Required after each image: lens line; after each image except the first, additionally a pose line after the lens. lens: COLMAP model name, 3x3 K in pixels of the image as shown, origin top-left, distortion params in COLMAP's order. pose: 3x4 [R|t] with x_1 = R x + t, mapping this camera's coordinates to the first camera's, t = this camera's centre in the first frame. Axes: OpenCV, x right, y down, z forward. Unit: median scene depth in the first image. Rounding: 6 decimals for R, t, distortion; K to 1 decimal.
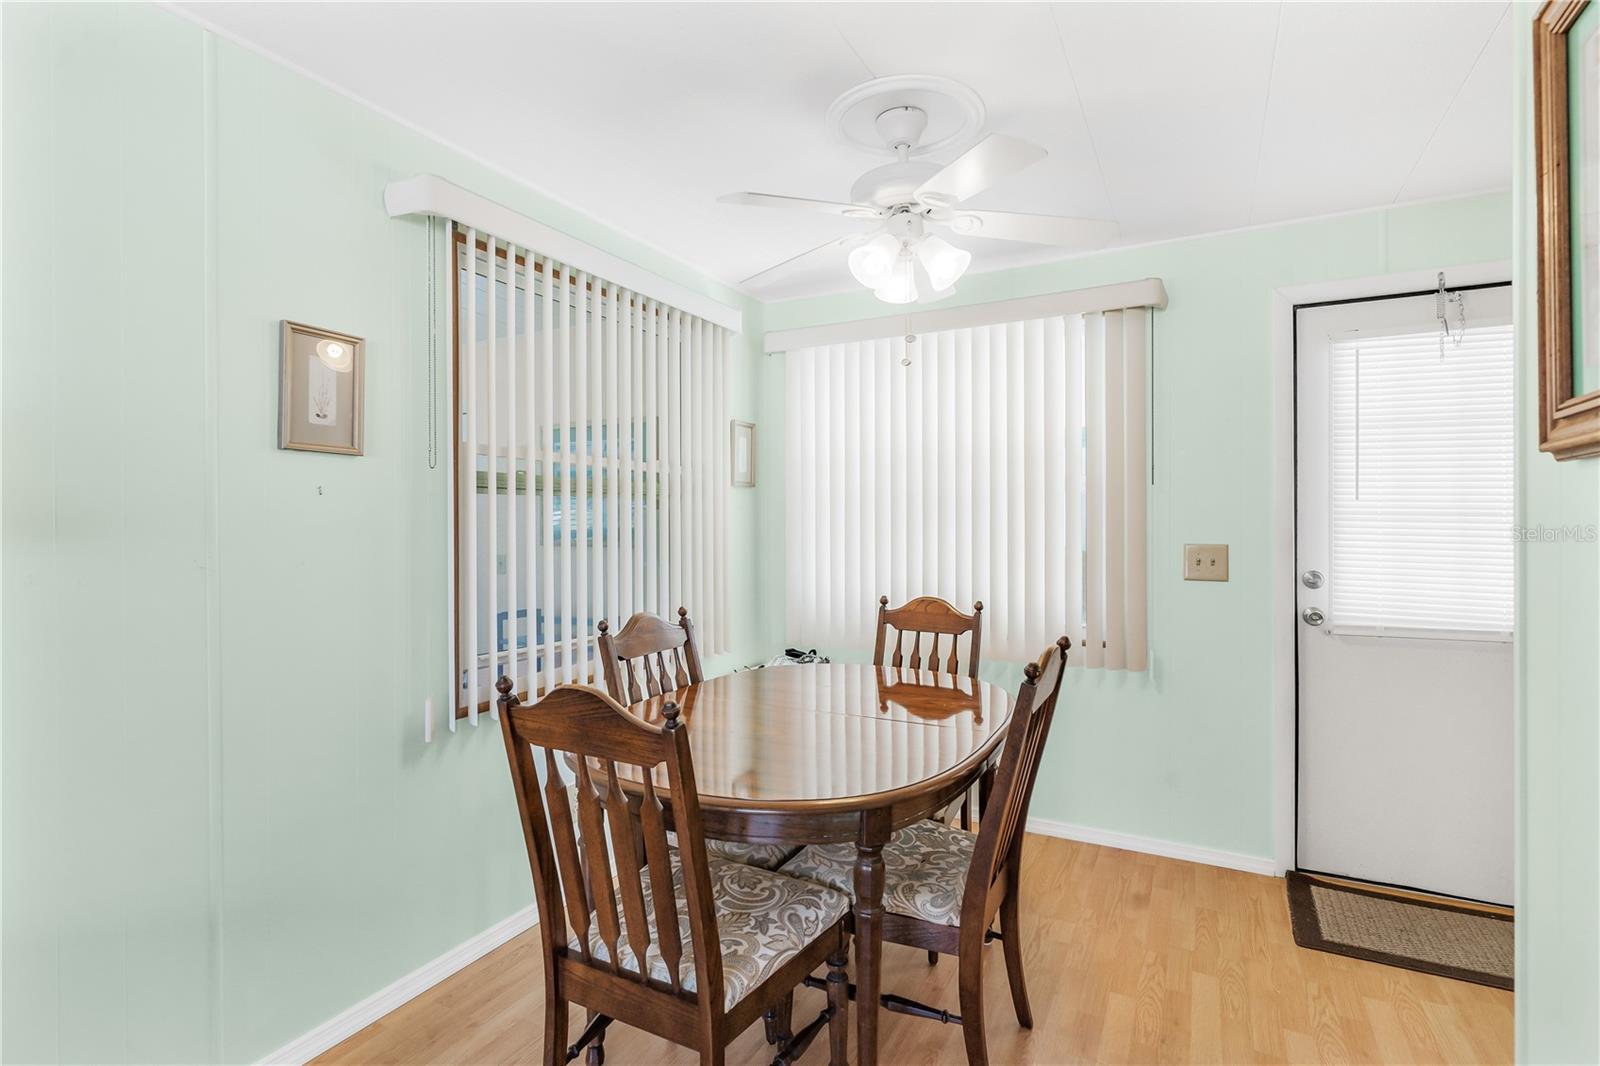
lens RADIAL K [[764.0, 0, 801.9], [0, 764.0, 525.0], [0, 0, 1]] dist [0.006318, -0.002175]
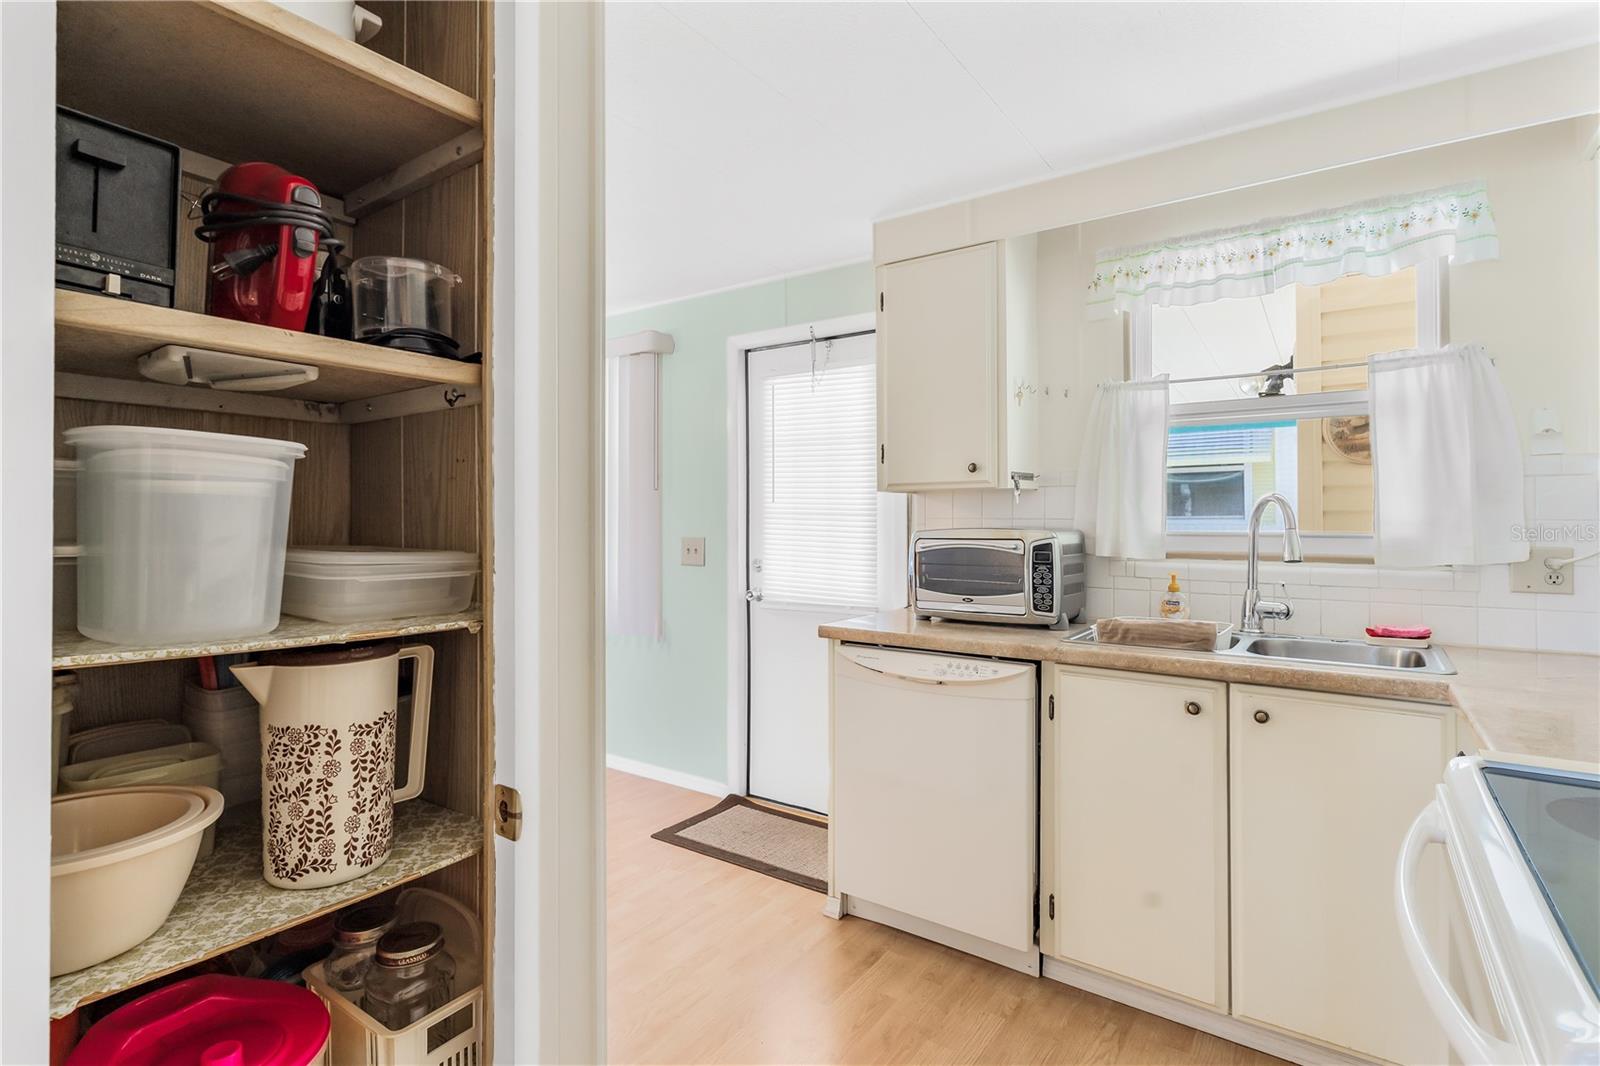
lens RADIAL K [[764.0, 0, 801.2], [0, 764.0, 510.2], [0, 0, 1]] dist [0.006318, -0.002175]
pose [[0.993532, -0.003017, -0.113511, 0.911228], [0.001309, 0.999885, -0.015120, -0.000257], [0.113544, 0.014874, 0.993422, -0.260065]]
